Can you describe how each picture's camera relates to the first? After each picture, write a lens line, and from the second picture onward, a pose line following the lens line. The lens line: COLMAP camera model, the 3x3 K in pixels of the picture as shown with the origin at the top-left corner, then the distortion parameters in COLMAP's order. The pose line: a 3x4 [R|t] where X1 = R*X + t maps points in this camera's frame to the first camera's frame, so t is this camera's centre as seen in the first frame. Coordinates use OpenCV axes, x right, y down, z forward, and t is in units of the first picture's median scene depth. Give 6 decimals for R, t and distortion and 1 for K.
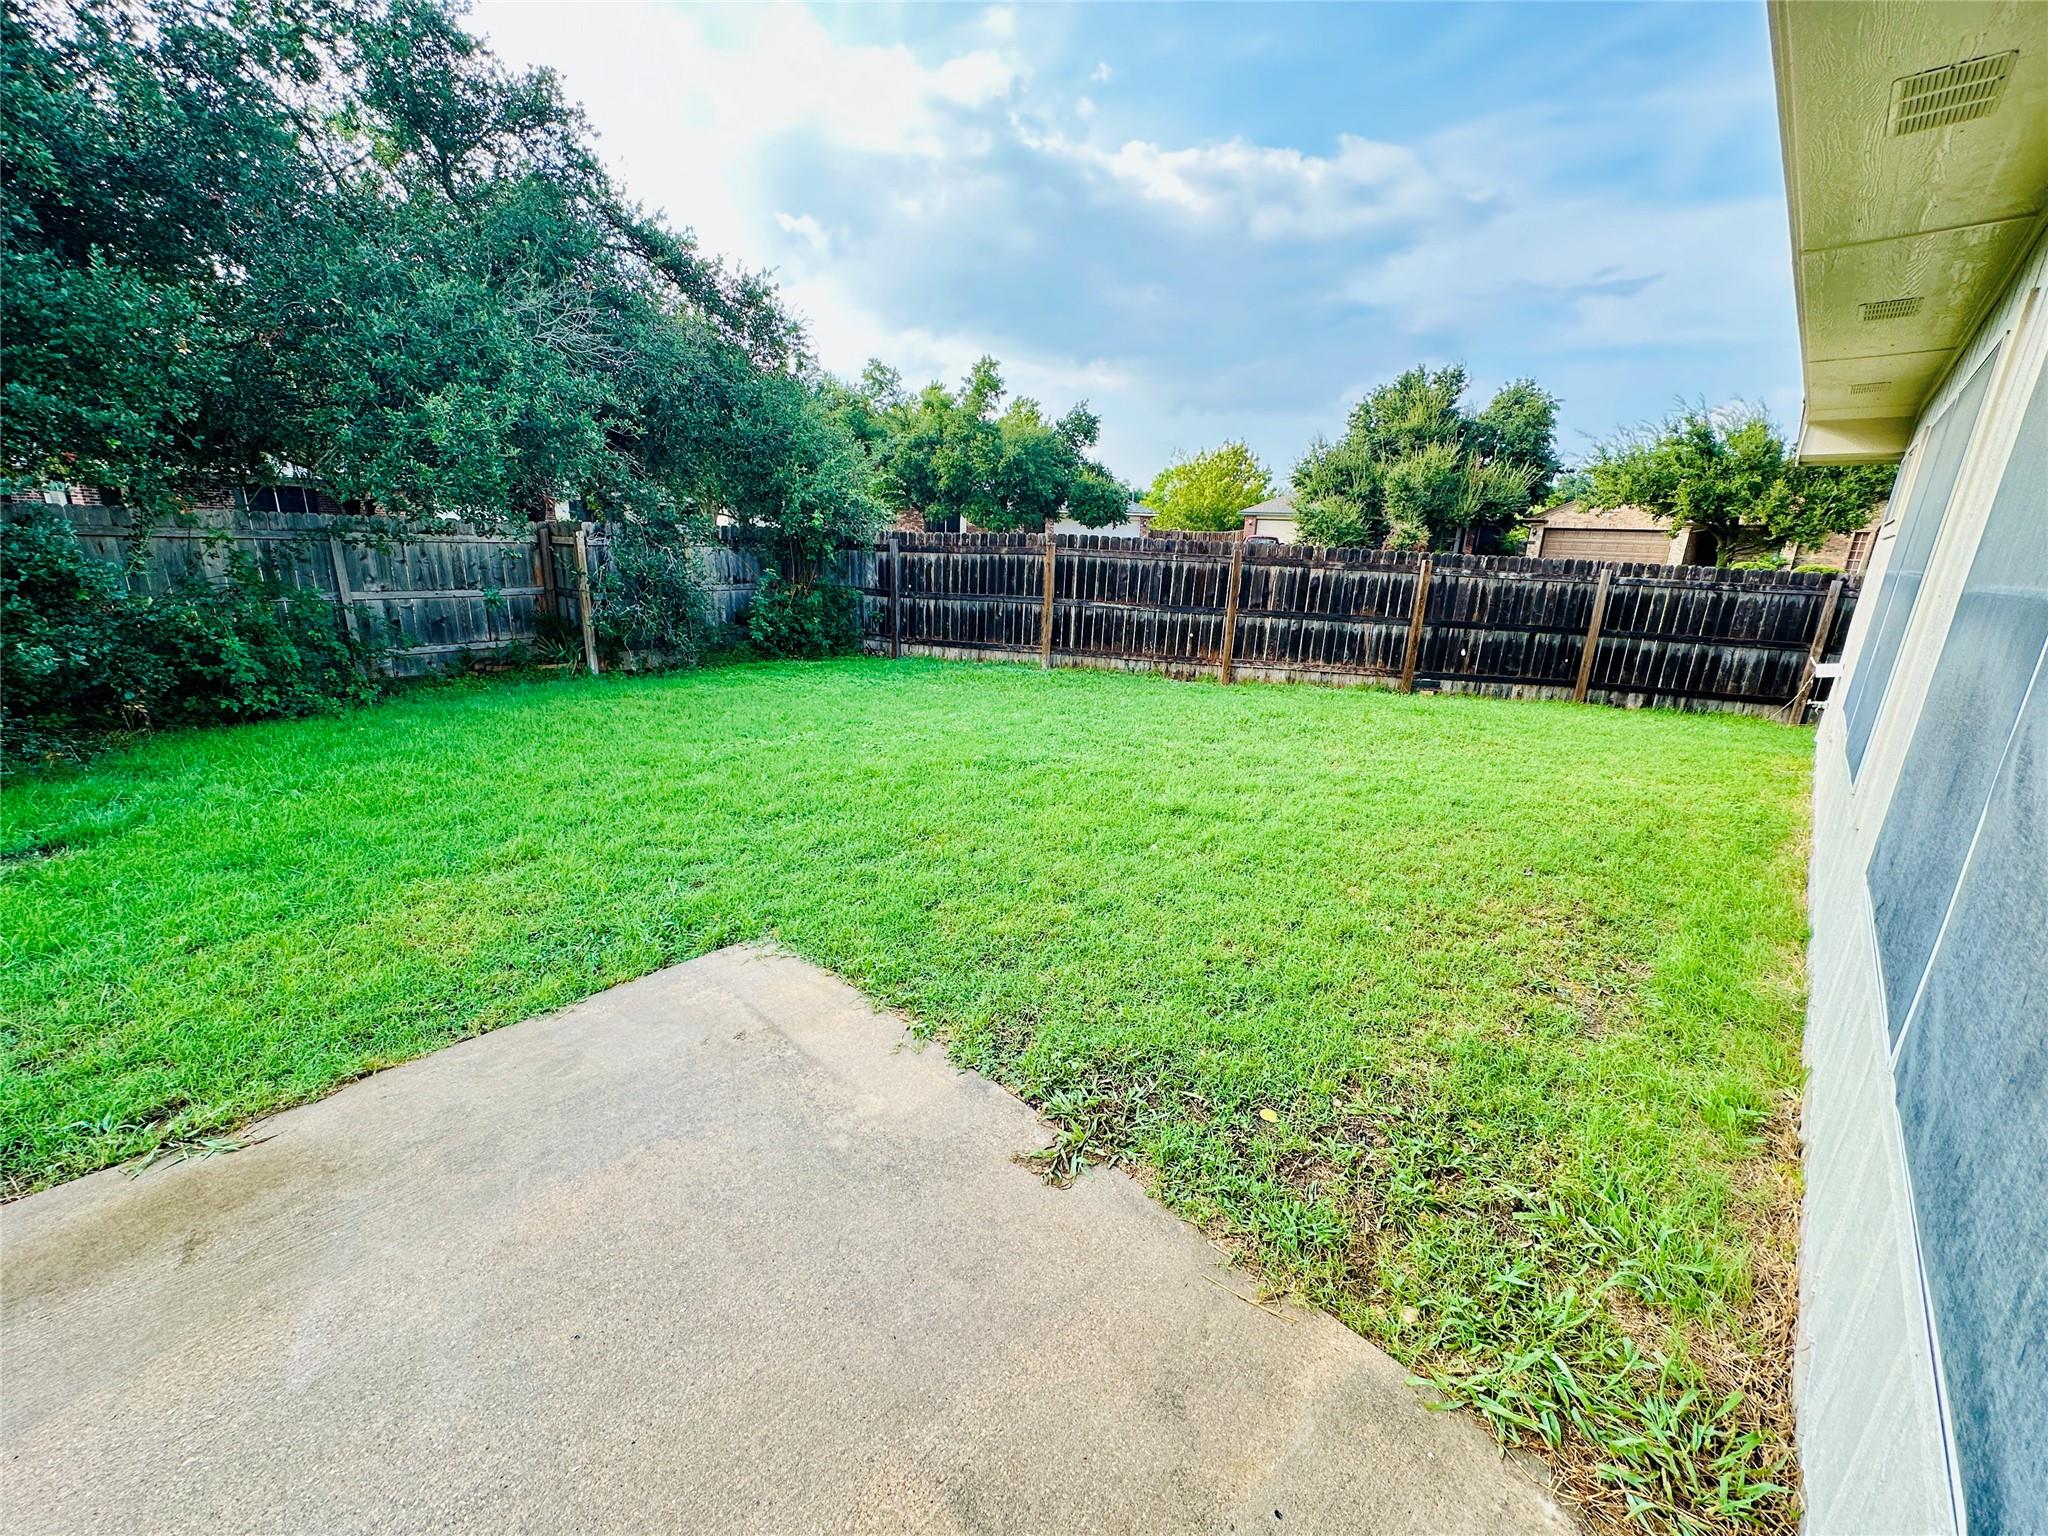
lens RADIAL K [[818.6, 0, 1021.6], [0, 818.6, 766.1], [0, 0, 1]] dist [-0.001113, 0.001187]
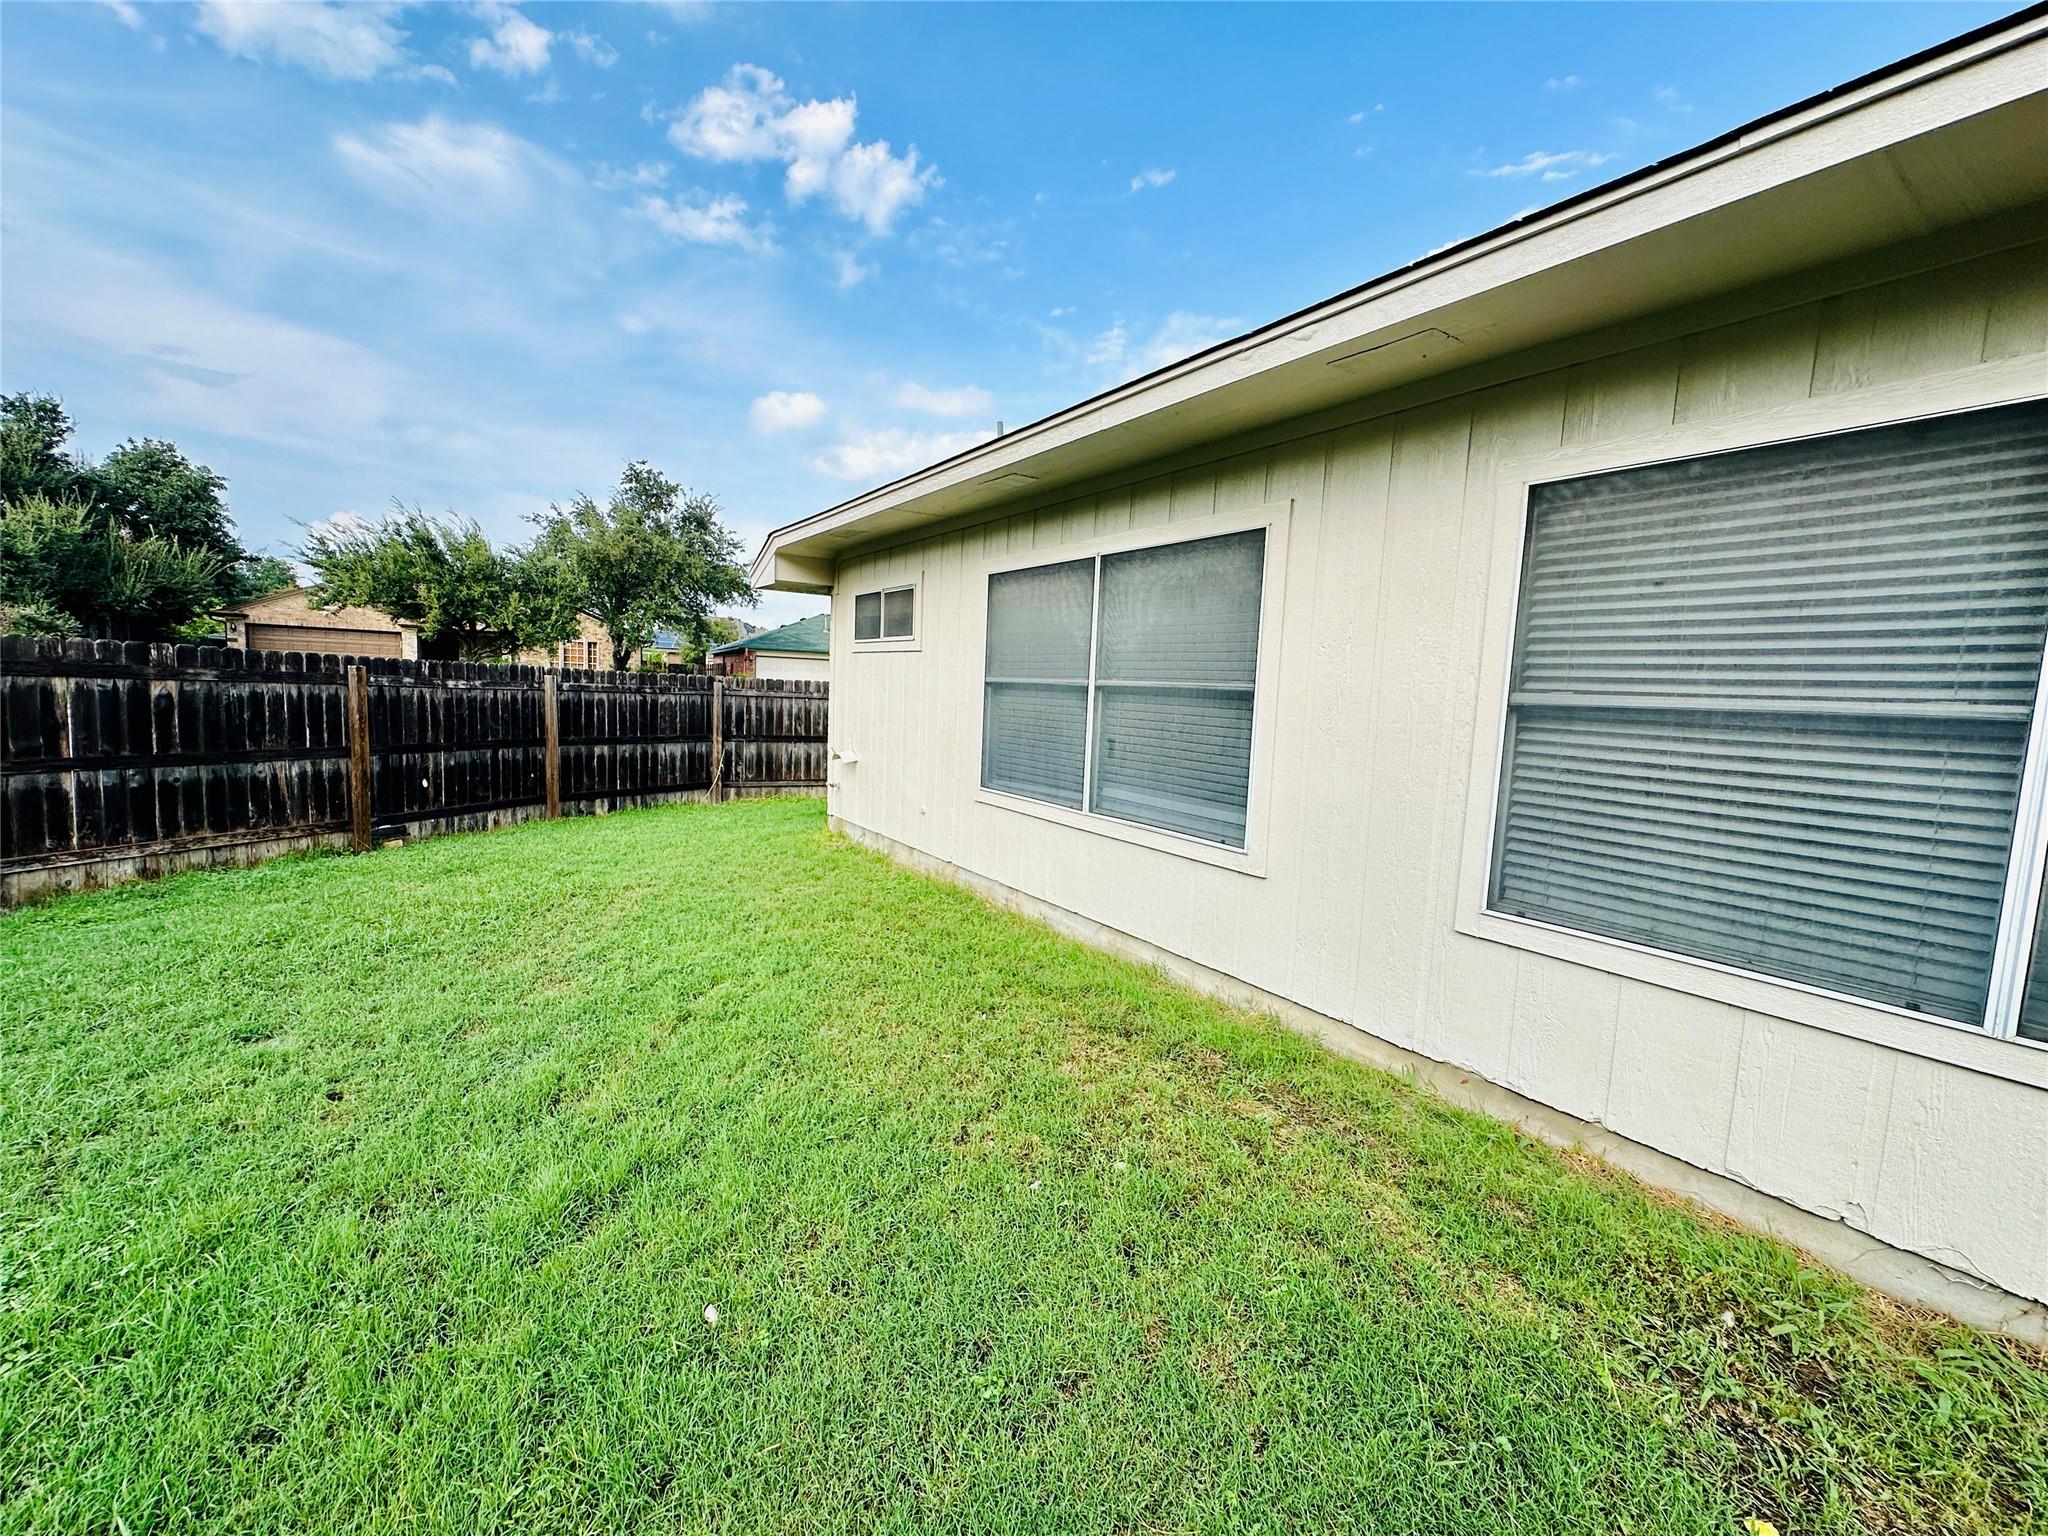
lens RADIAL K [[818.6, 0, 1021.6], [0, 818.6, 766.1], [0, 0, 1]] dist [-0.001113, 0.001187]
pose [[0.213690, -0.120799, 0.969404, -0.083343], [0.233541, 0.969869, 0.069376, -0.076631], [-0.948575, 0.211570, 0.235463, 0.283755]]
